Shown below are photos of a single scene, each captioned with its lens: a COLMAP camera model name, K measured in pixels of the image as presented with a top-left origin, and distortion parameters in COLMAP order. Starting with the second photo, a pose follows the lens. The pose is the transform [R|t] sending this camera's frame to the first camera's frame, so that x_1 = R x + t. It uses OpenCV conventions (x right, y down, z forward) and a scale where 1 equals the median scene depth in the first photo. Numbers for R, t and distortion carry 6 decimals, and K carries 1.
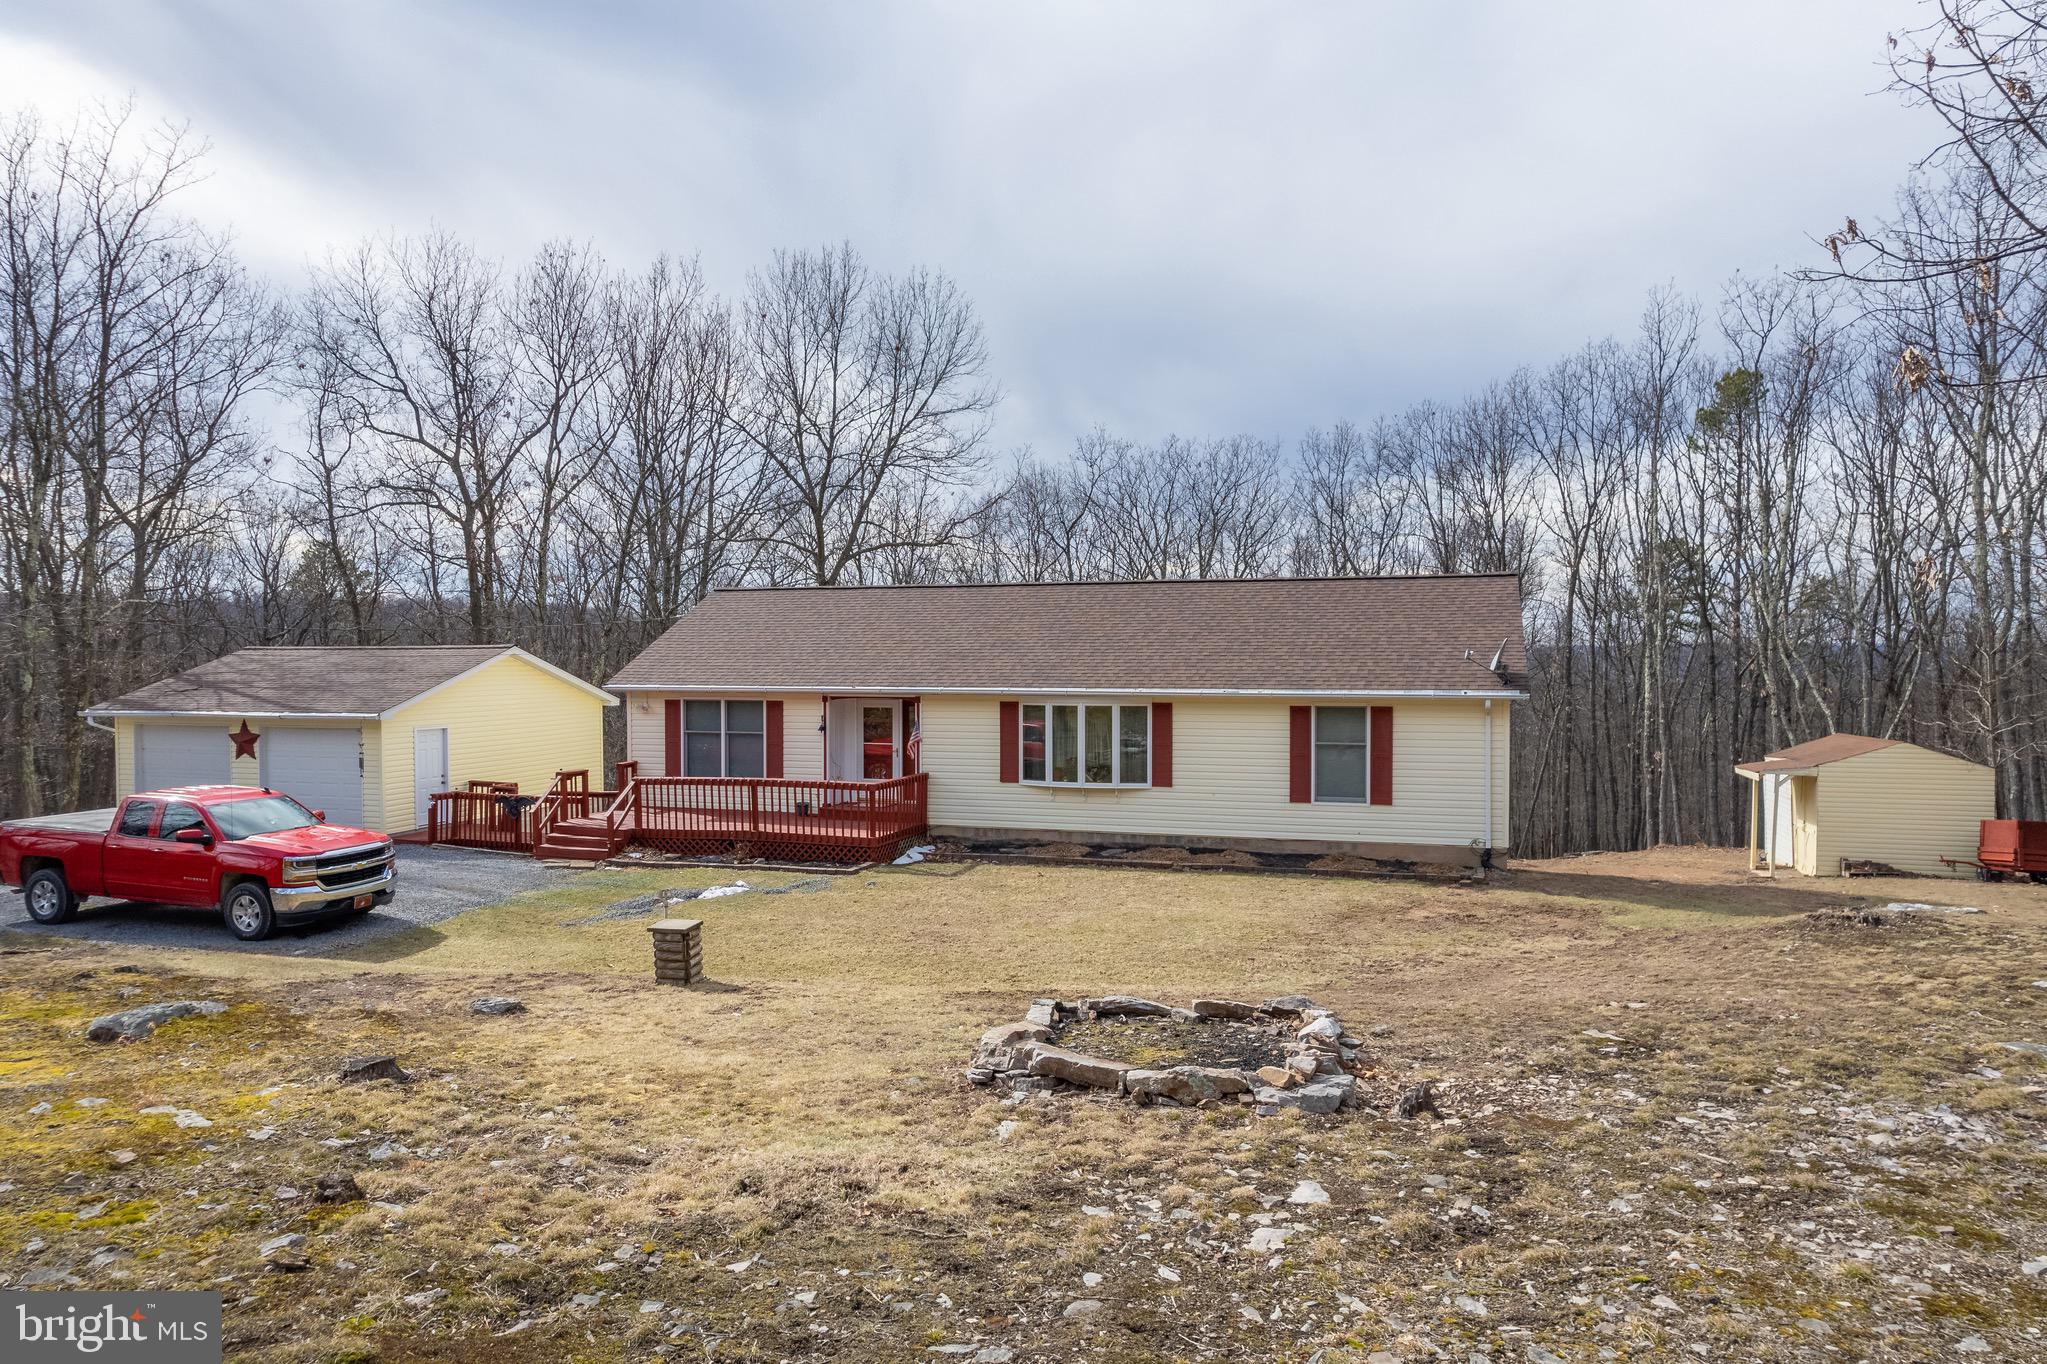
lens RADIAL K [[1359.8, 0, 1033.5], [0, 1359.8, 685.3], [0, 0, 1]] dist [-0.055887, 0.081692]
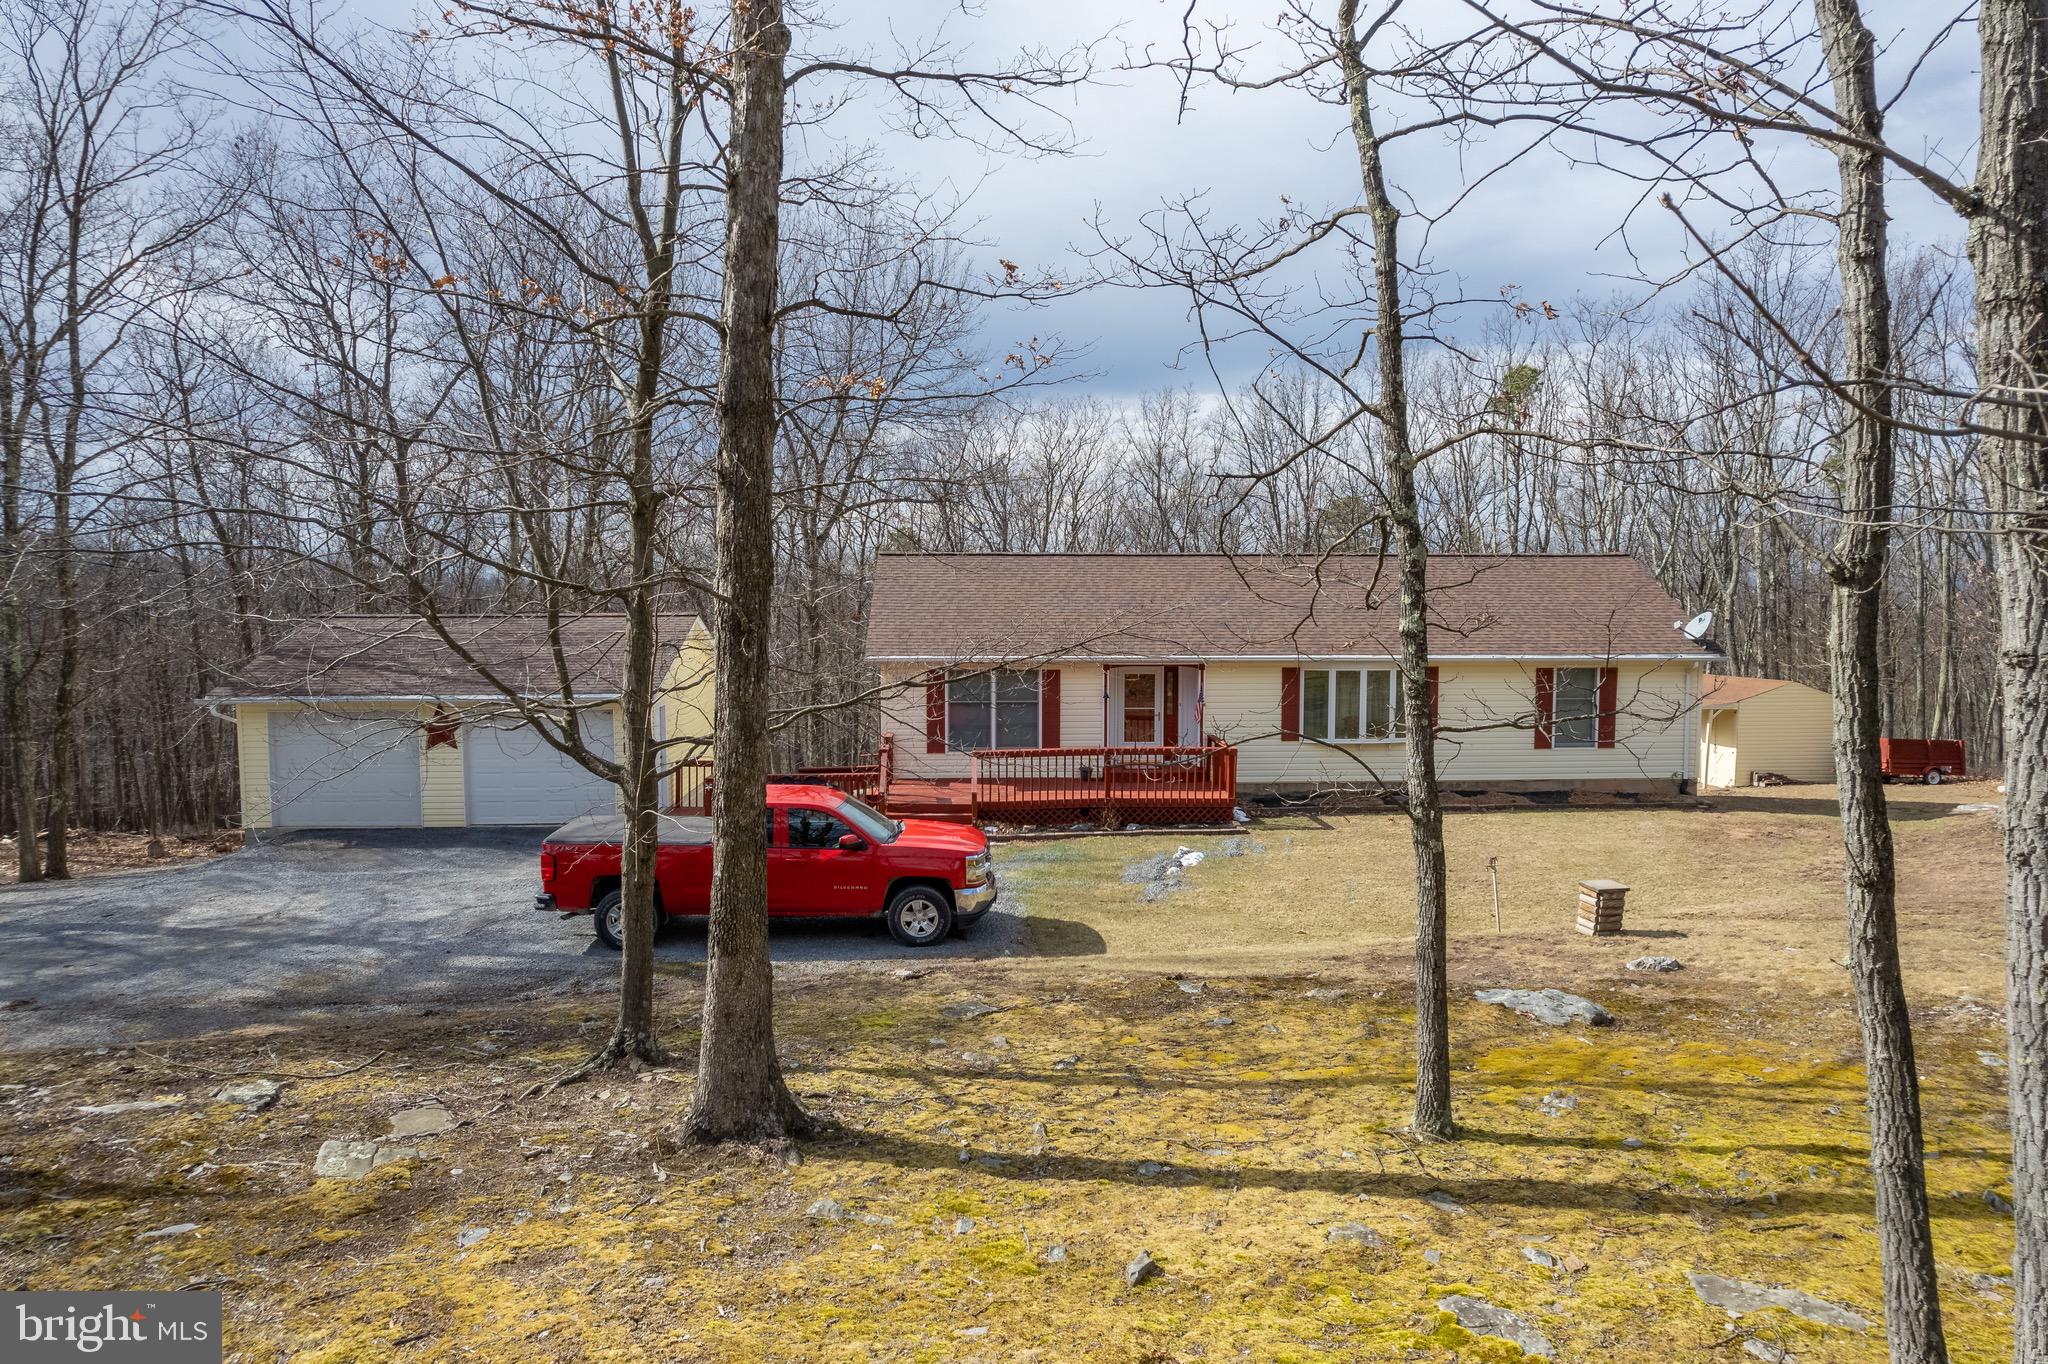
lens RADIAL K [[1360.5, 0, 1034.0], [0, 1360.5, 685.3], [0, 0, 1]] dist [-0.055887, 0.081692]
pose [[0.931559, -0.025999, 0.362659, -0.593145], [0.008800, 0.998760, 0.048996, -0.028085], [-0.363483, -0.042451, 0.930633, 0.061607]]
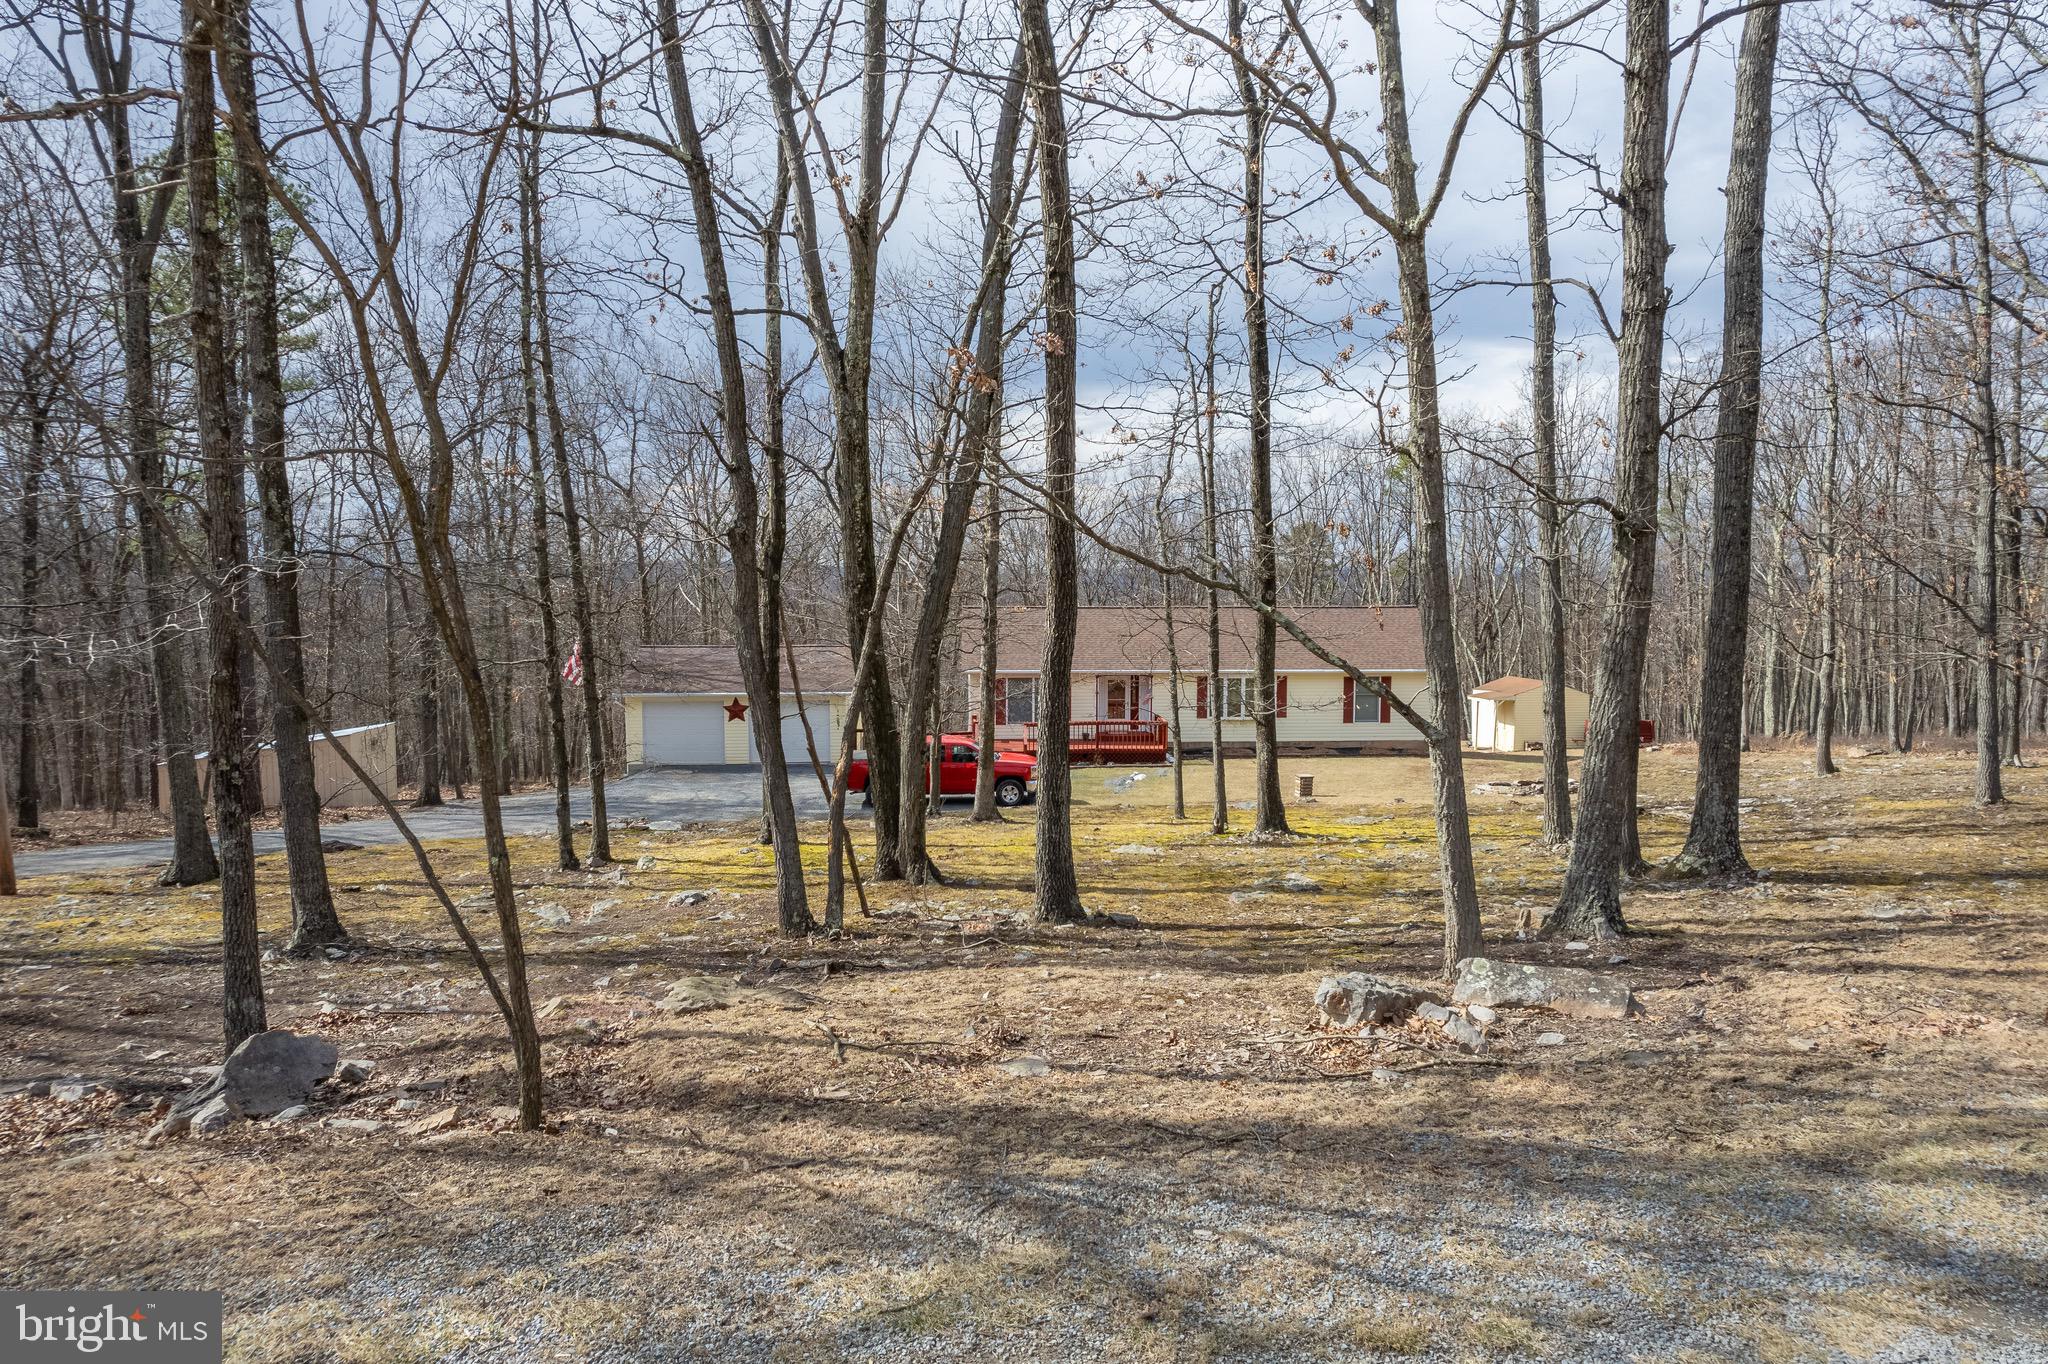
lens RADIAL K [[1360.5, 0, 1034.0], [0, 1360.5, 685.3], [0, 0, 1]] dist [-0.055887, 0.081692]
pose [[0.932405, -0.026682, 0.360428, -0.916205], [0.006879, 0.998401, 0.056113, -0.084105], [-0.361349, -0.049841, 0.931098, -0.692687]]
